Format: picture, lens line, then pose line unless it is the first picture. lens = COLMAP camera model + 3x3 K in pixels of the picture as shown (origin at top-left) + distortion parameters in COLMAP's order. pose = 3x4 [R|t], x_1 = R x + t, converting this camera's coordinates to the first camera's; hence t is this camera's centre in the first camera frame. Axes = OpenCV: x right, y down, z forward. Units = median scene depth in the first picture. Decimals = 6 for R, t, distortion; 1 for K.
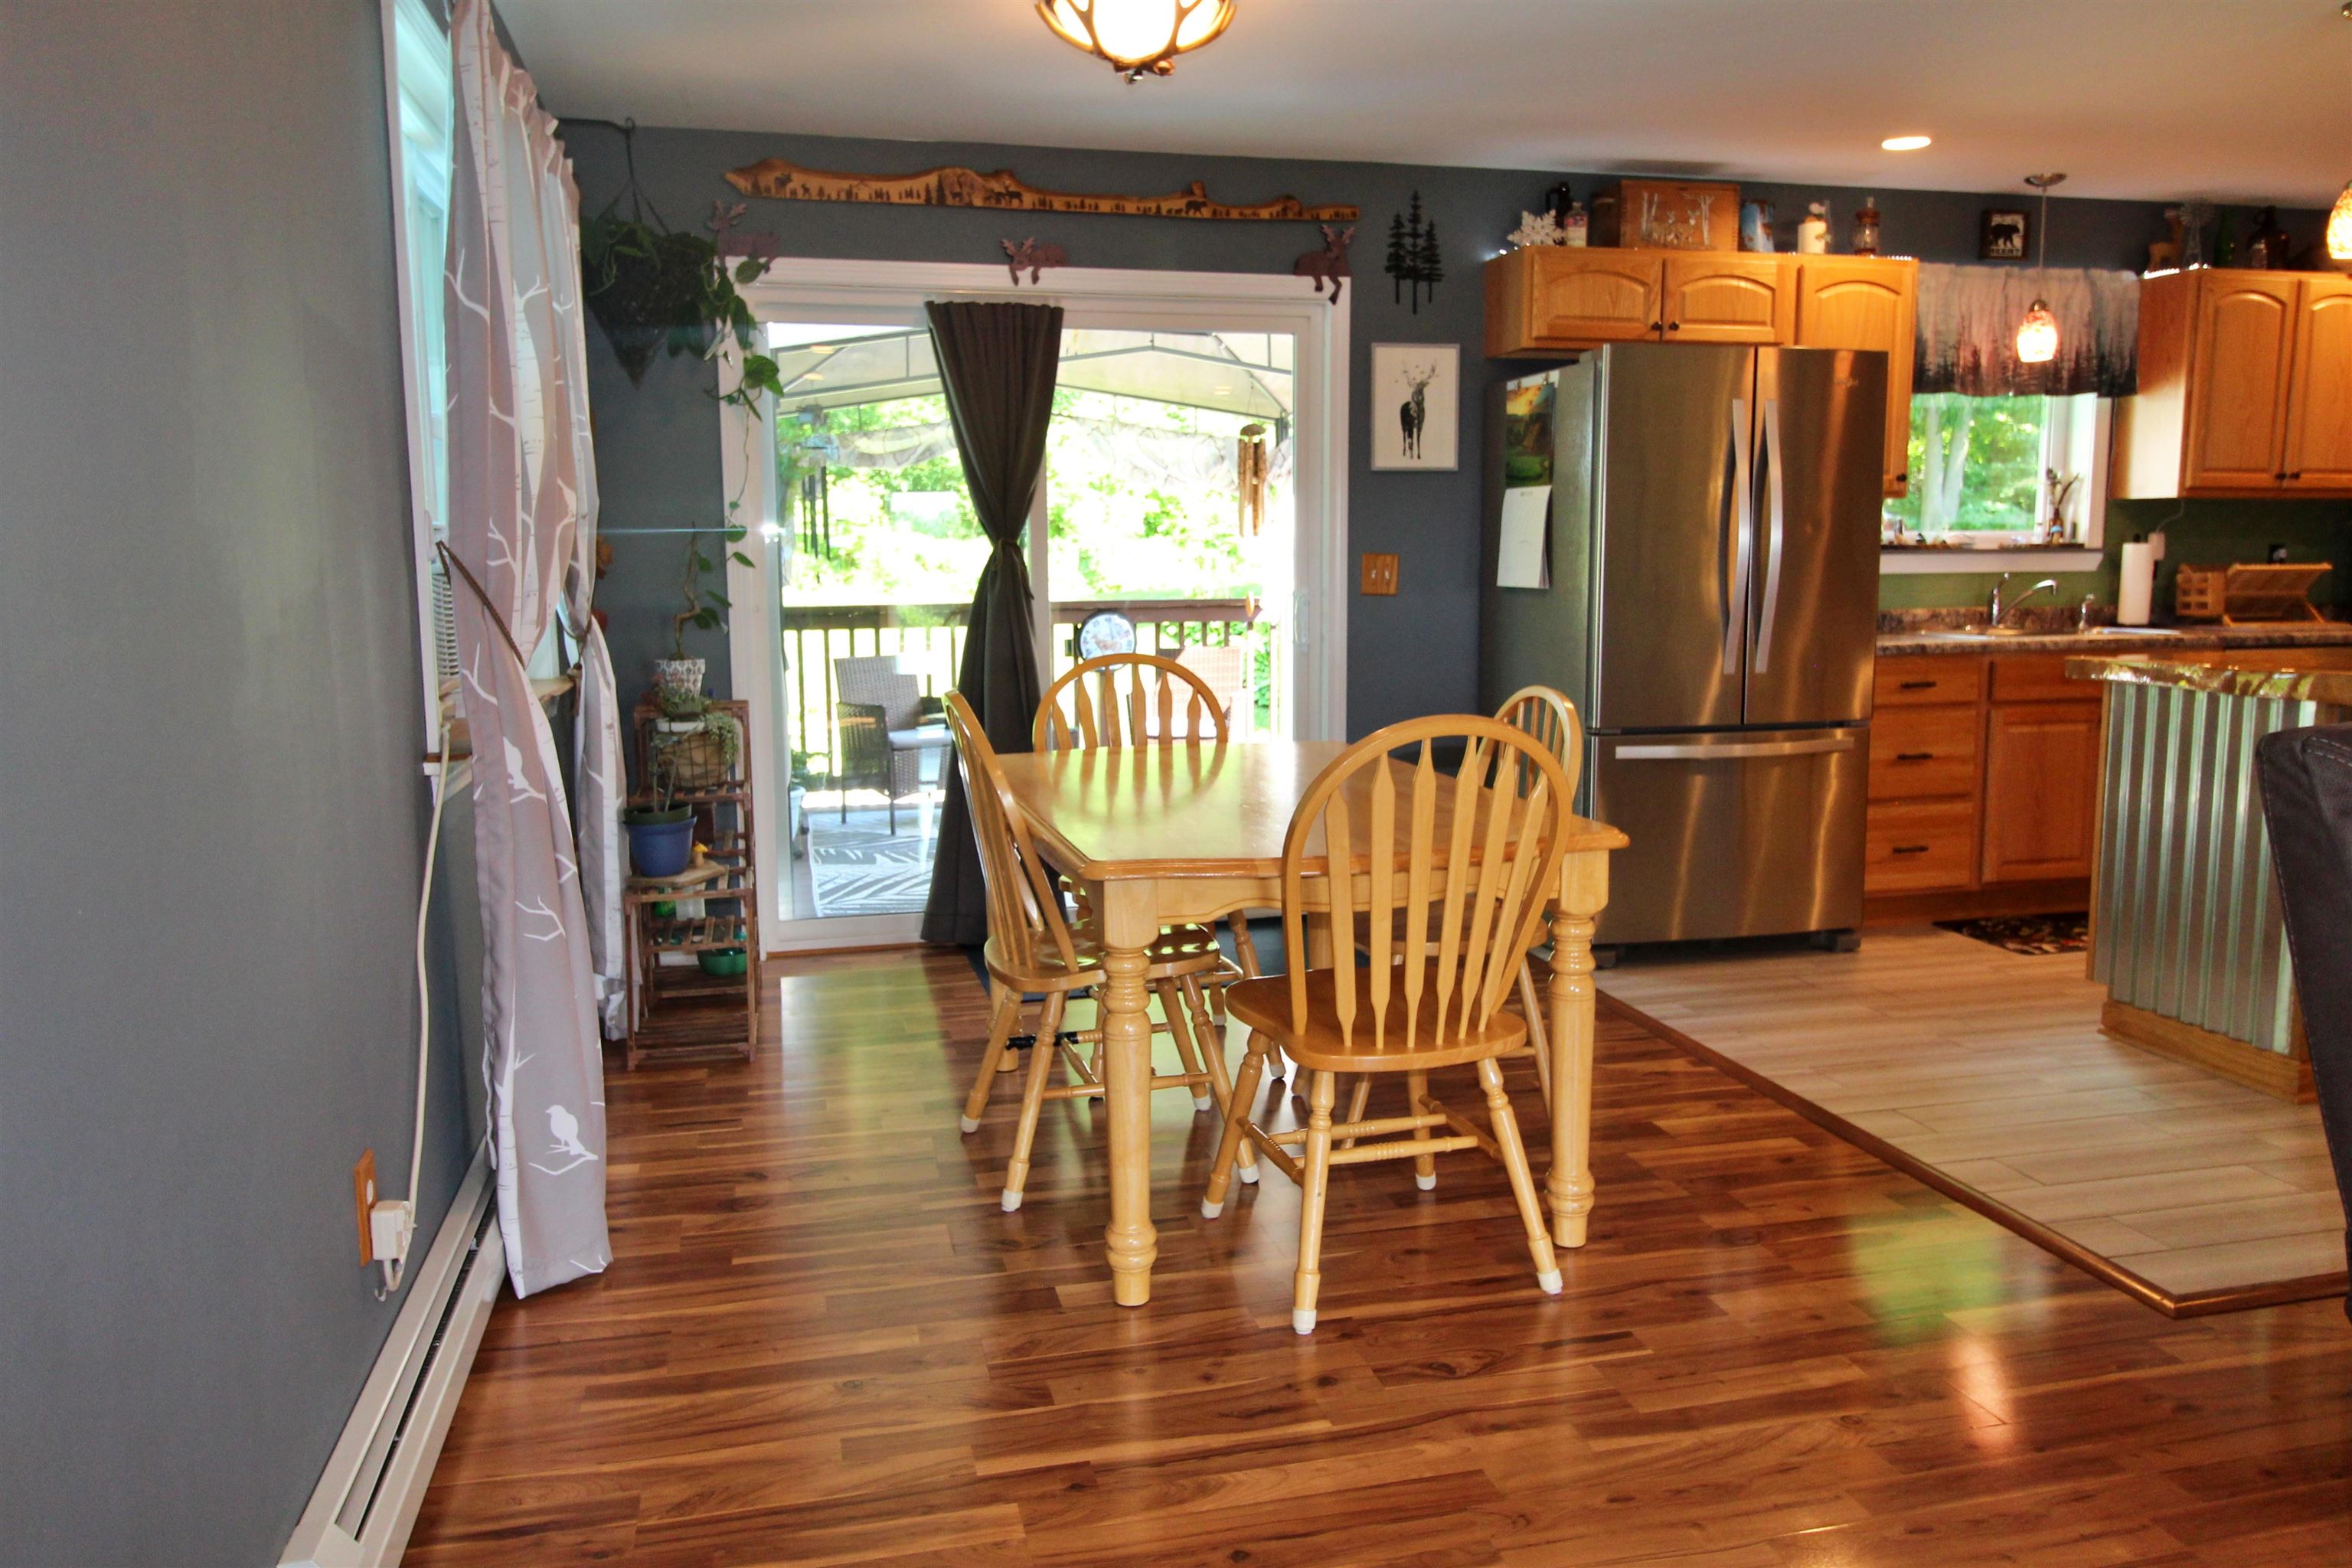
lens RADIAL K [[1657.8, 0, 1181.8], [0, 1657.8, 773.5], [0, 0, 1]] dist [0.004694, -0.007574]
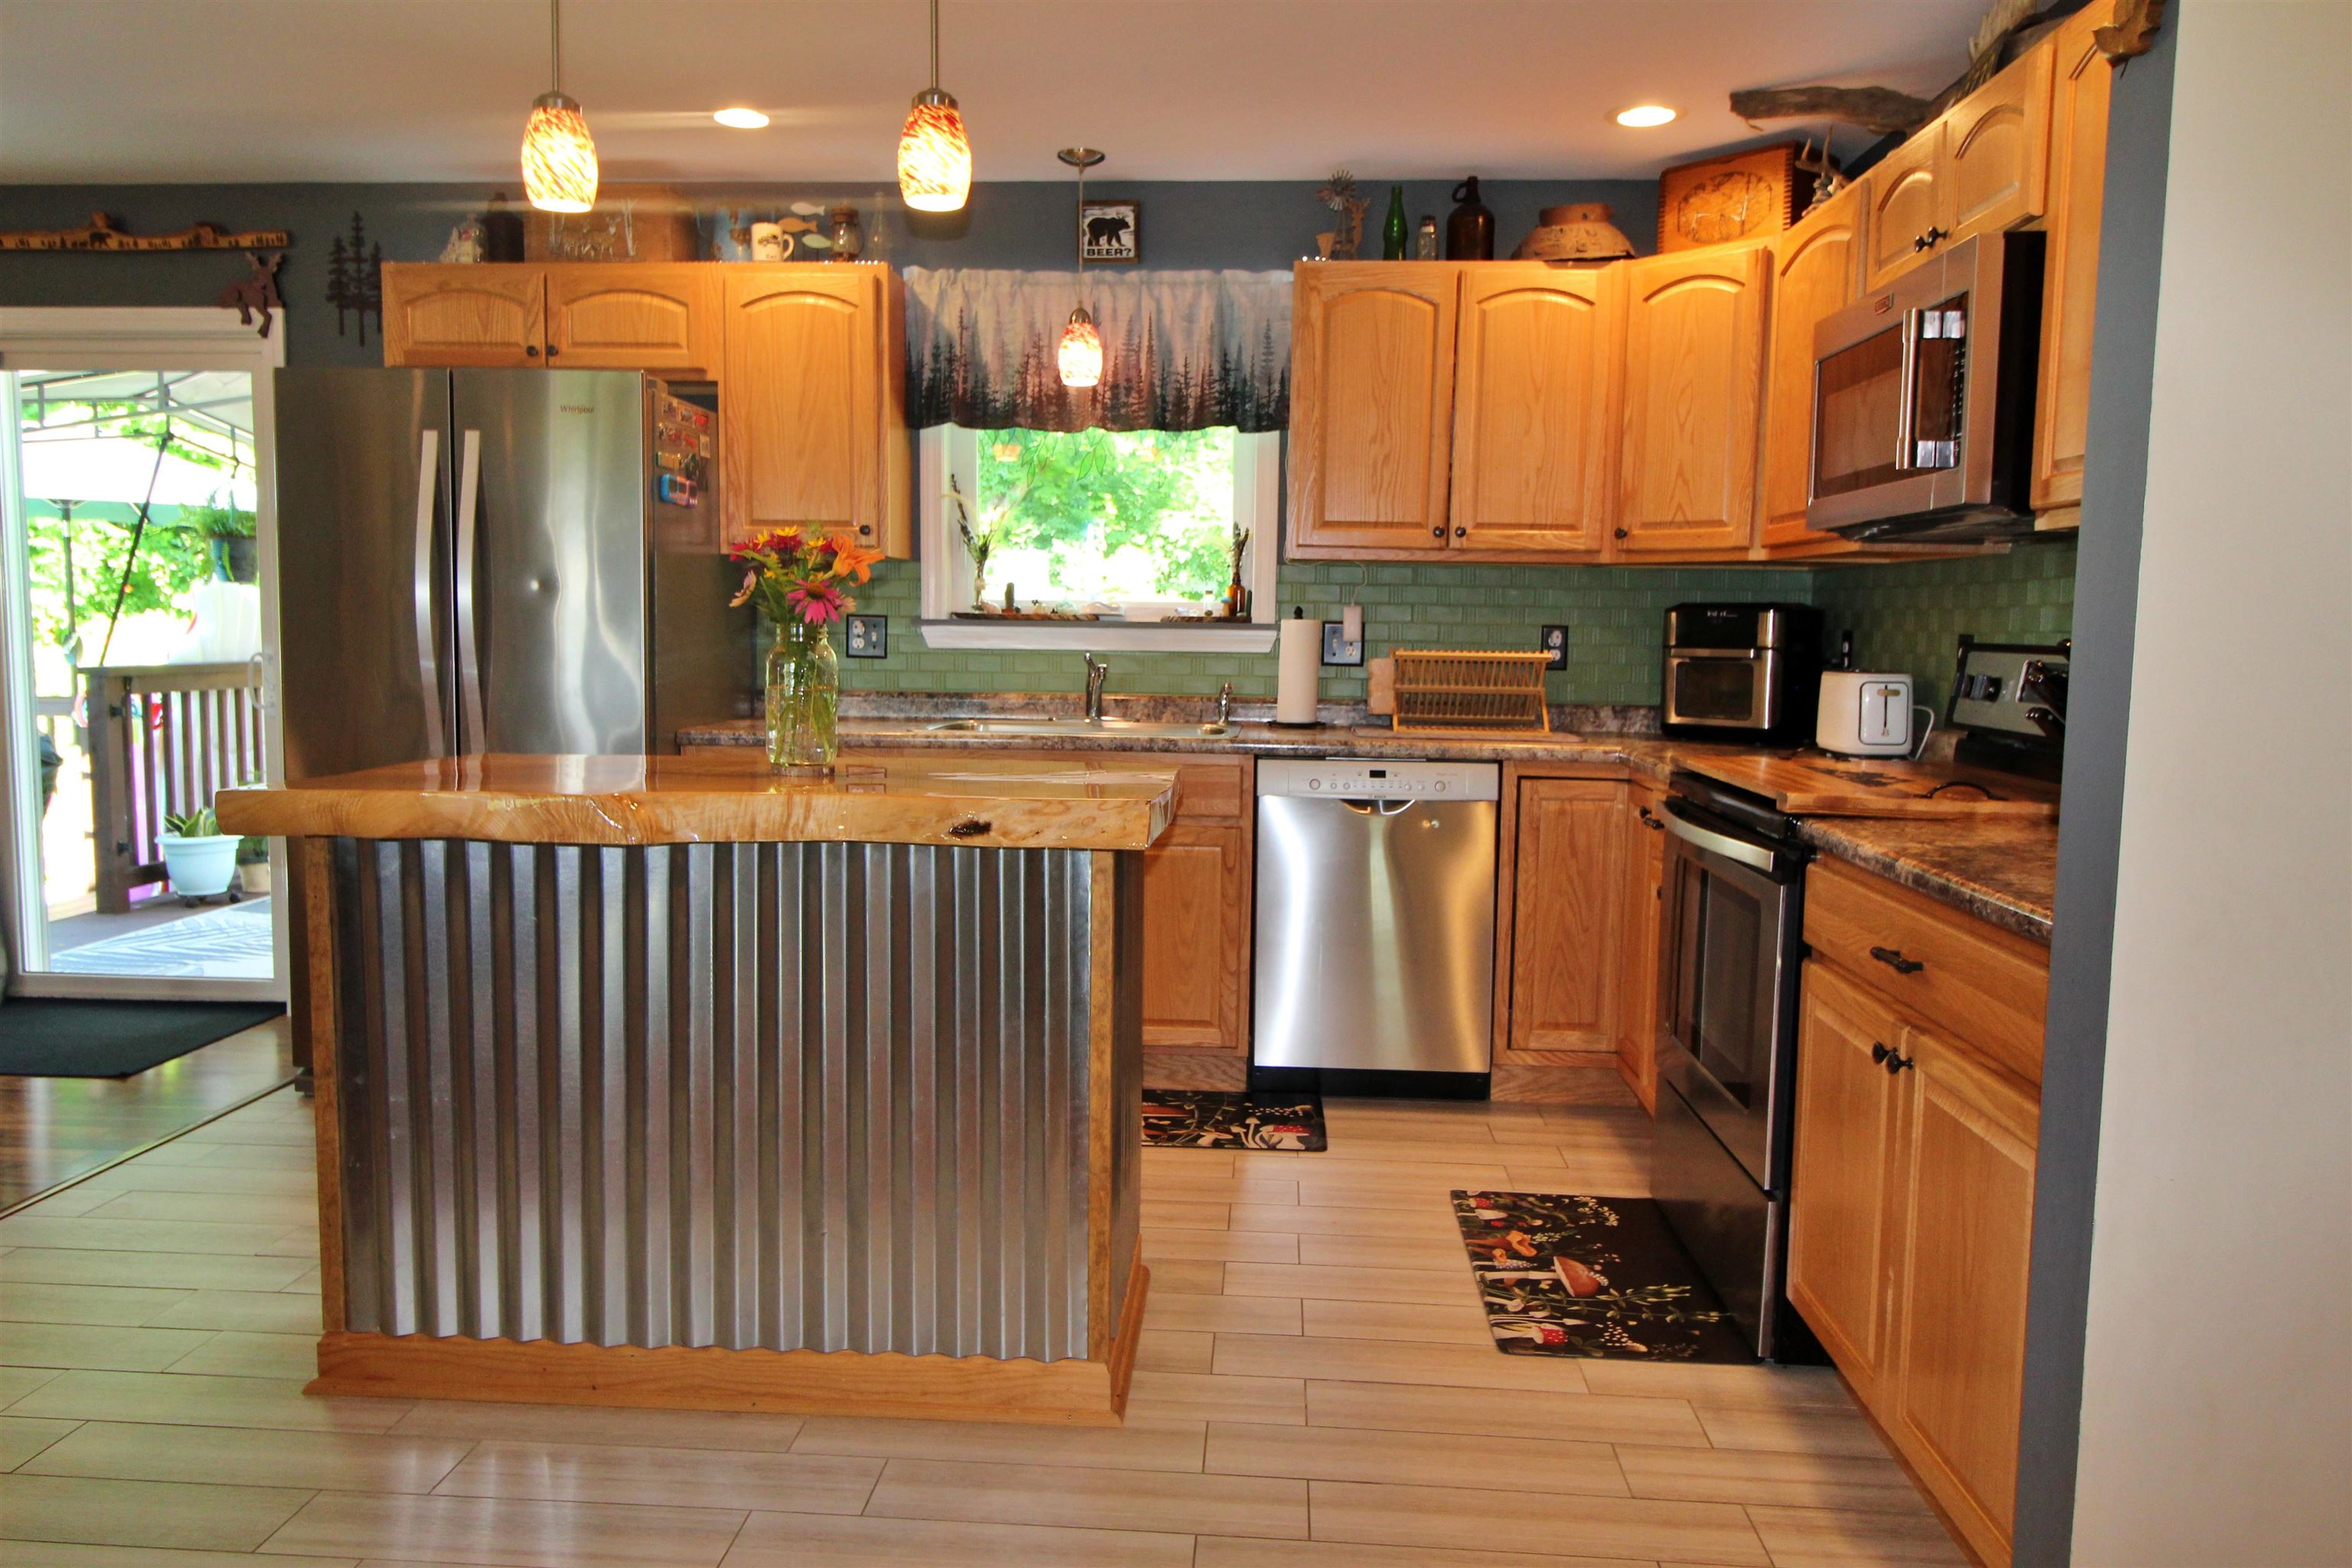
lens RADIAL K [[1587.5, 0, 1176.0], [0, 1587.5, 784.0], [0, 0, 1]] dist [0.002900, -0.005882]
pose [[0.954727, 0.052980, -0.292727, 0.784567], [-0.061099, 0.997957, -0.018655, -0.046382], [0.291140, 0.035695, 0.956014, 0.290269]]
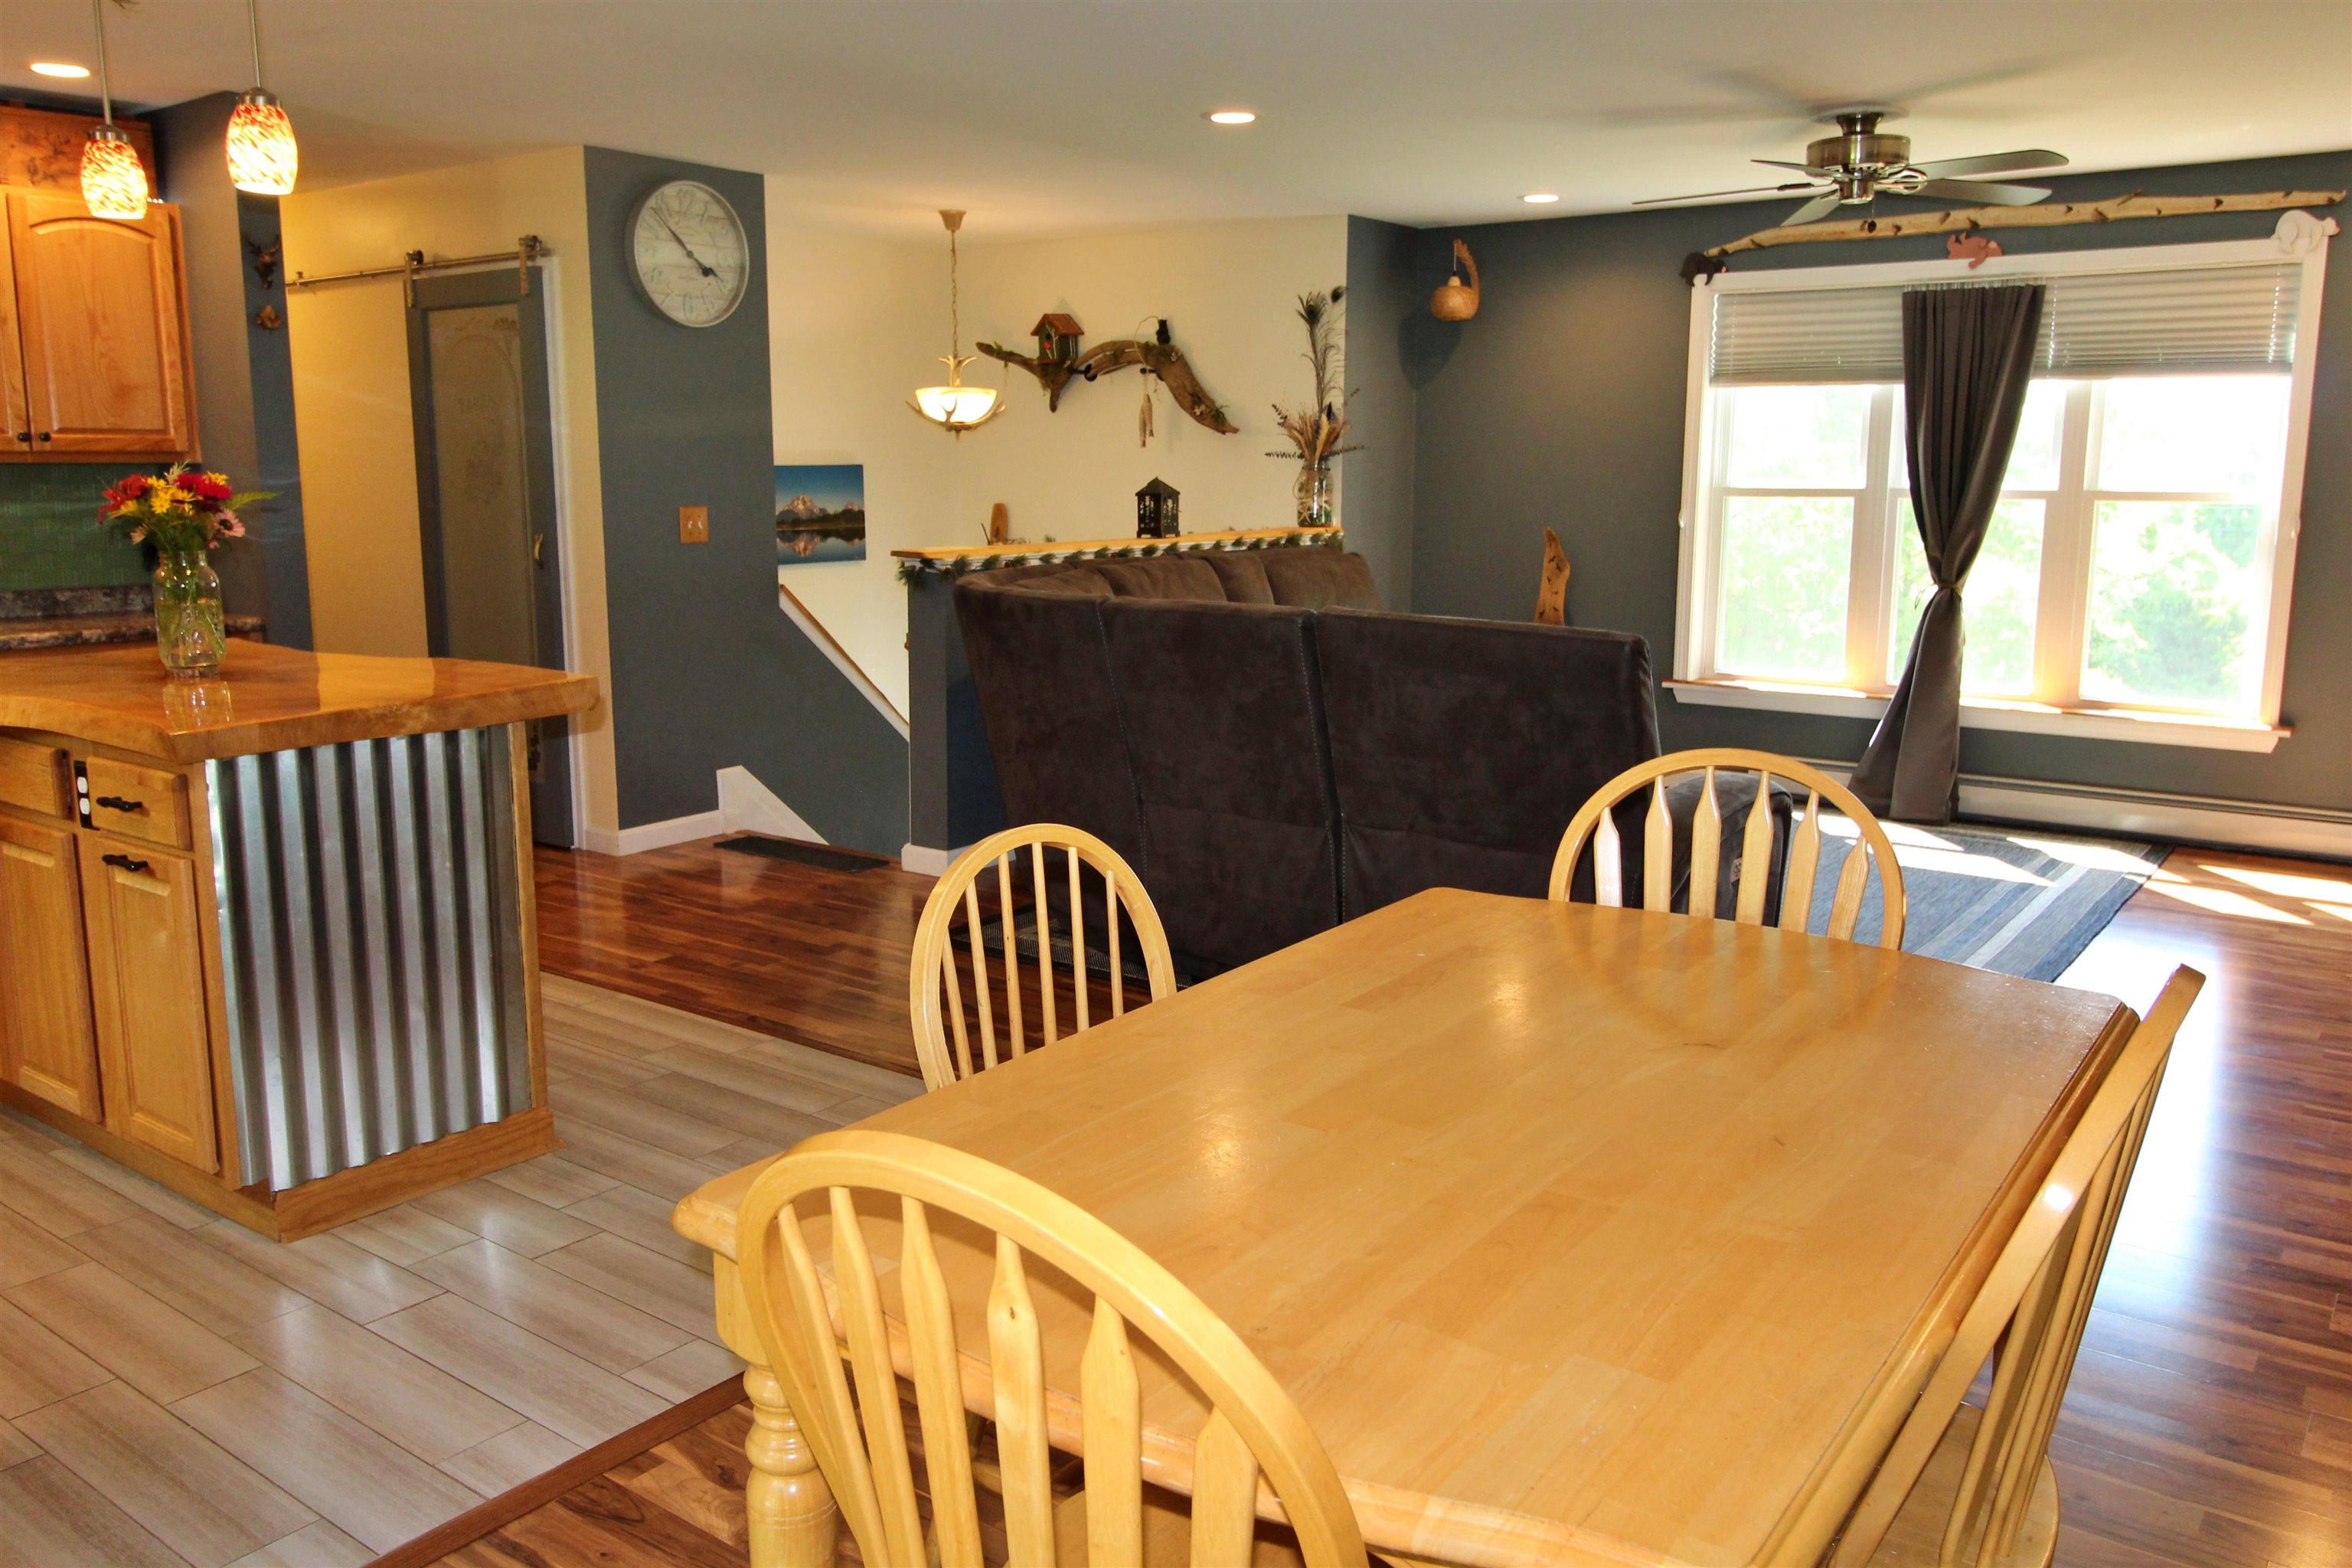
lens RADIAL K [[1780.3, 0, 1176.4], [0, 1780.3, 758.1], [0, 0, 1]] dist [0.008450, -0.011419]
pose [[-0.640826, -0.117365, 0.758662, -0.182055], [0.109445, 0.964183, 0.241605, -0.139553], [-0.759845, 0.237858, -0.605028, 0.856039]]
